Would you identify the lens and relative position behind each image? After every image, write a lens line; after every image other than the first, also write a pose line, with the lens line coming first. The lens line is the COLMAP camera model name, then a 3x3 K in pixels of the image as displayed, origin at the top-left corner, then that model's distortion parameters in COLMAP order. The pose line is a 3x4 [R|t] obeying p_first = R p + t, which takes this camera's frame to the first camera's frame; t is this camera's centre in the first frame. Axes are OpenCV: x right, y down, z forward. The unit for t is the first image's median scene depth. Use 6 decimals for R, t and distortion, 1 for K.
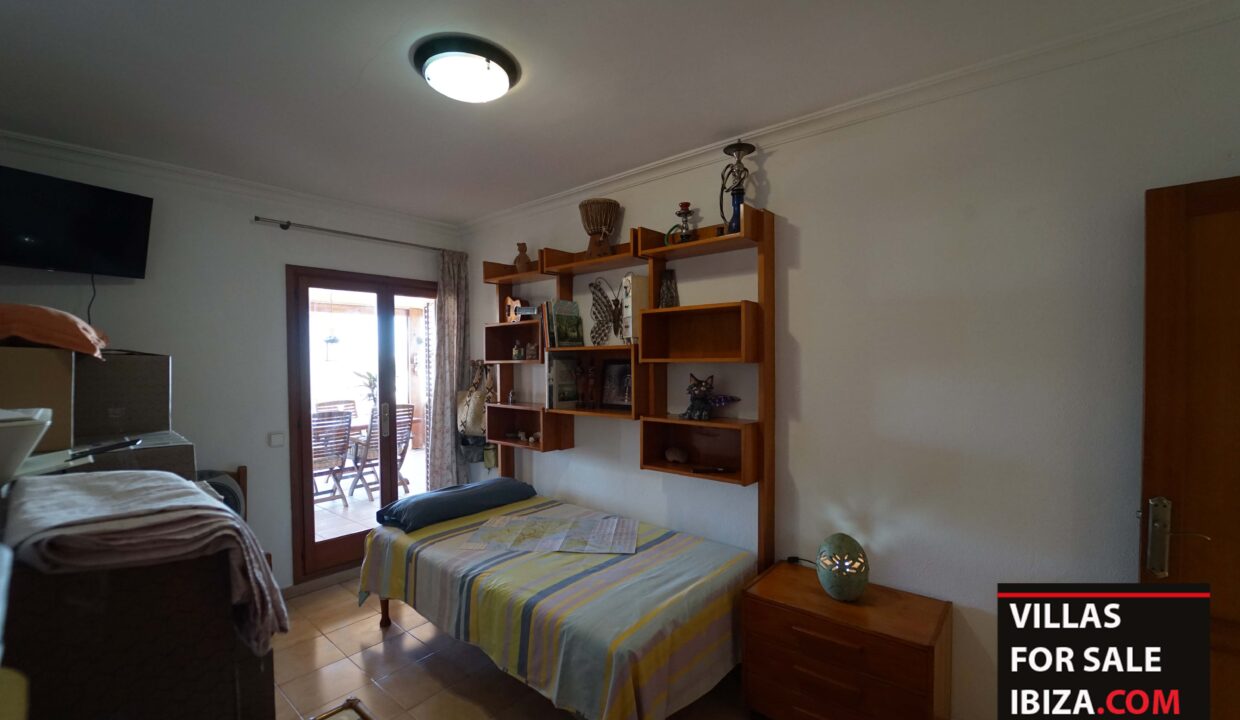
lens RADIAL K [[510.8, 0, 623.6], [0, 510.8, 370.1], [0, 0, 1]] dist [-0.023397, 0.000456]
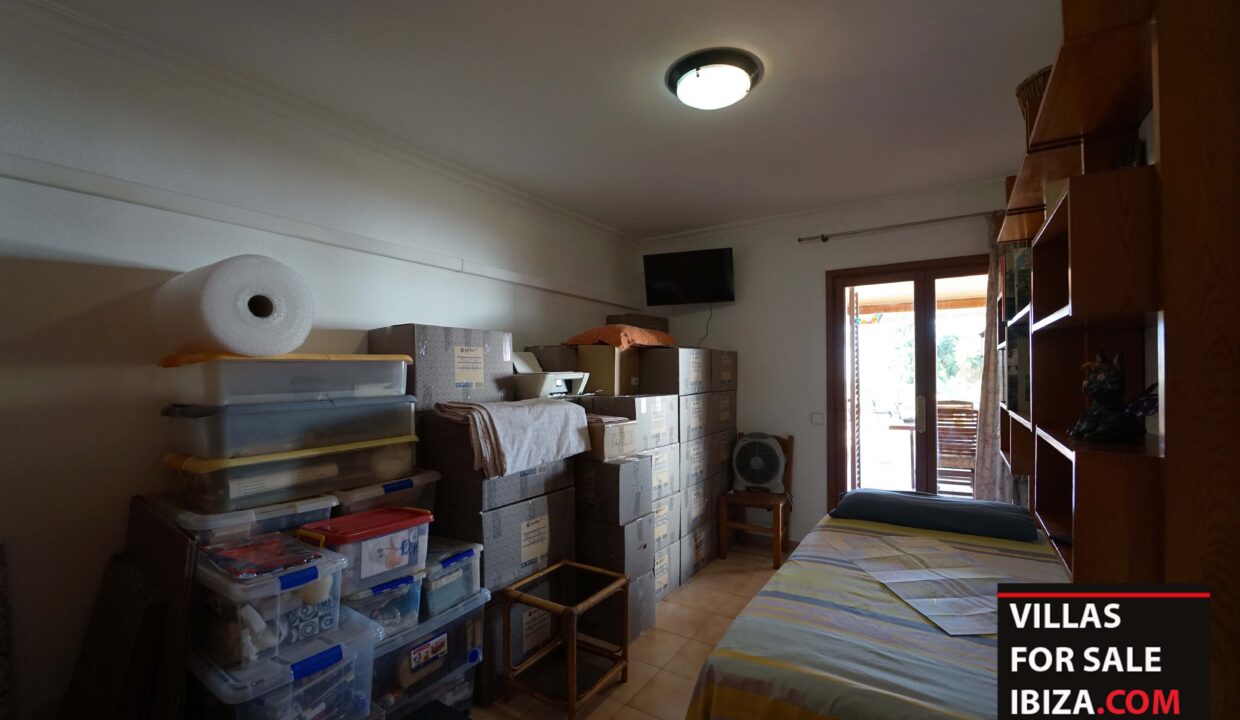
lens RADIAL K [[510.8, 0, 623.6], [0, 510.8, 370.1], [0, 0, 1]] dist [-0.023397, 0.000456]
pose [[0.111653, 0.000861, -0.993747, 0.535857], [-0.015550, 0.999879, -0.000880, 0.034961], [0.993626, 0.015551, 0.111653, 0.471589]]
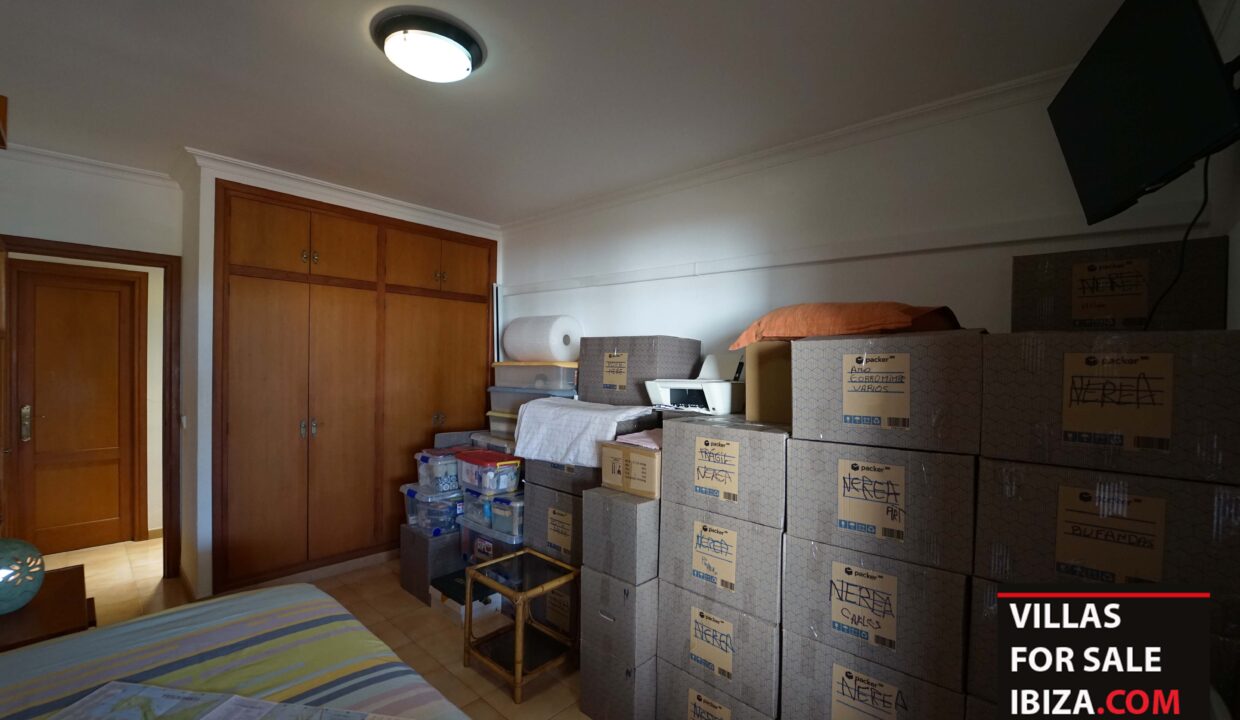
lens RADIAL K [[510.8, 0, 623.6], [0, 510.8, 370.1], [0, 0, 1]] dist [-0.023397, 0.000456]
pose [[-0.998612, -0.013051, 0.051036, -0.504559], [-0.011427, 0.999423, 0.031976, -0.003036], [-0.051424, 0.031348, -0.998185, 1.352124]]
